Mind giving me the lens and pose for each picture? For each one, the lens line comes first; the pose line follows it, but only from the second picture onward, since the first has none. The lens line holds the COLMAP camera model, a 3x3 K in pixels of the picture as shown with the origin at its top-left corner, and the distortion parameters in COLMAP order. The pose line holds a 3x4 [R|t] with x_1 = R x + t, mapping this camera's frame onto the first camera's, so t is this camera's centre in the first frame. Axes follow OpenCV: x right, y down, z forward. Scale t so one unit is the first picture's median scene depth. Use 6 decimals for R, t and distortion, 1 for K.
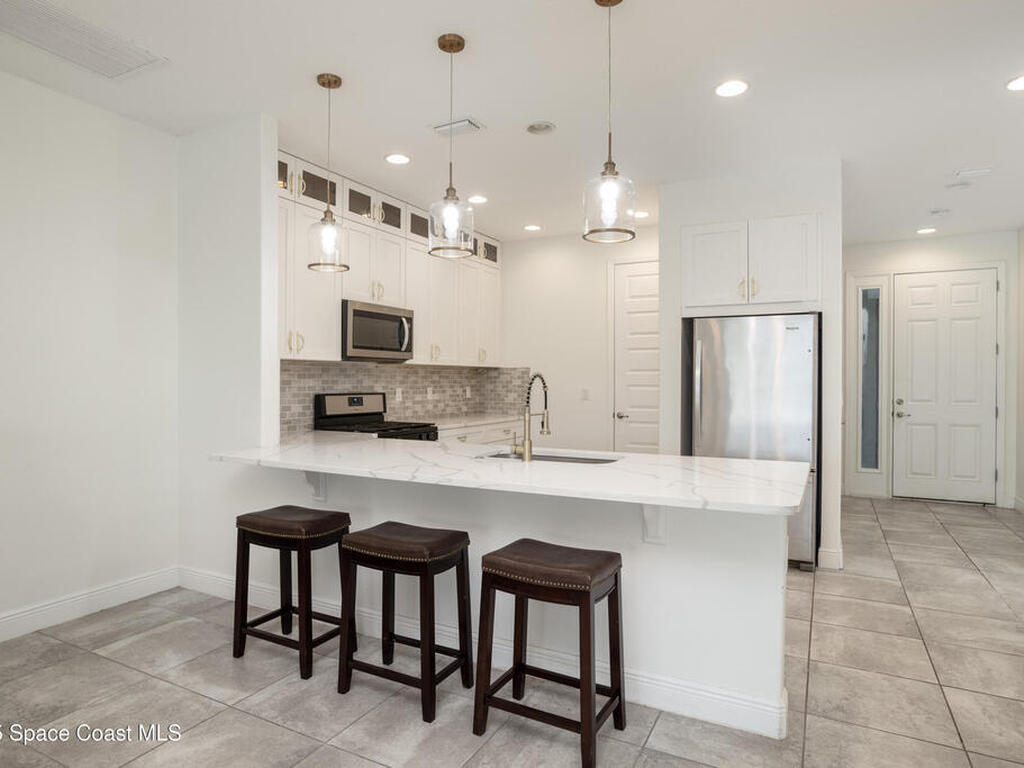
lens RADIAL K [[615.6, 0, 515.8], [0, 615.6, 385.3], [0, 0, 1]] dist [-0.018157, 0.001339]
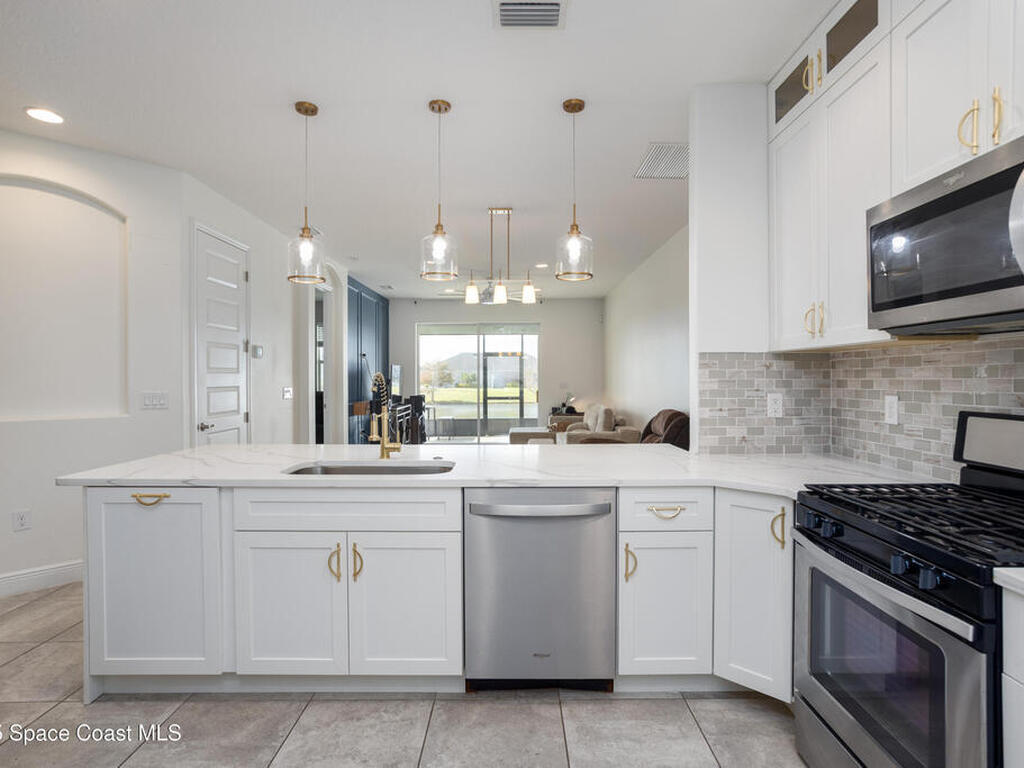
lens RADIAL K [[547.9, 0, 513.4], [0, 547.9, 383.2], [0, 0, 1]] dist [-0.016787, 0.008955]
pose [[-0.886121, 0.005826, -0.463418, 0.121052], [-0.001266, 0.999887, 0.014989, -0.009181], [0.463453, 0.013869, -0.886013, 0.924290]]
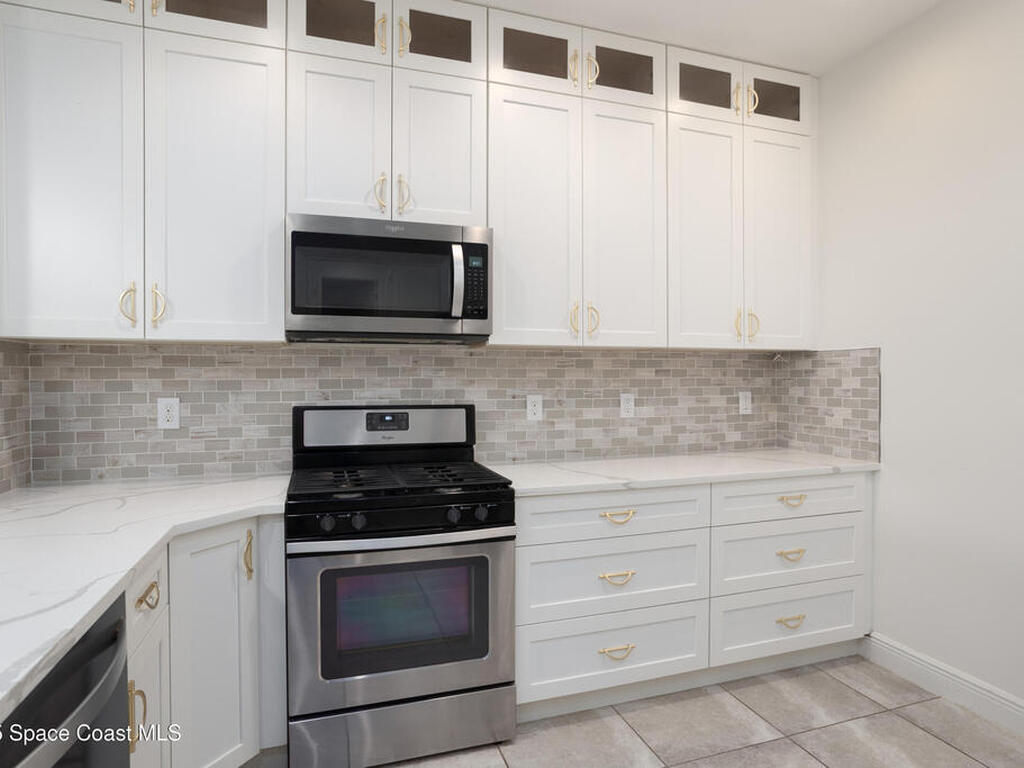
lens RADIAL K [[581.4, 0, 514.4], [0, 581.4, 381.7], [0, 0, 1]] dist [-0.037302, 0.010041]
pose [[0.719271, -0.002109, -0.694727, 0.124281], [-0.001212, 0.999990, -0.004290, -0.004143], [0.694729, 0.003928, 0.719261, 0.597493]]
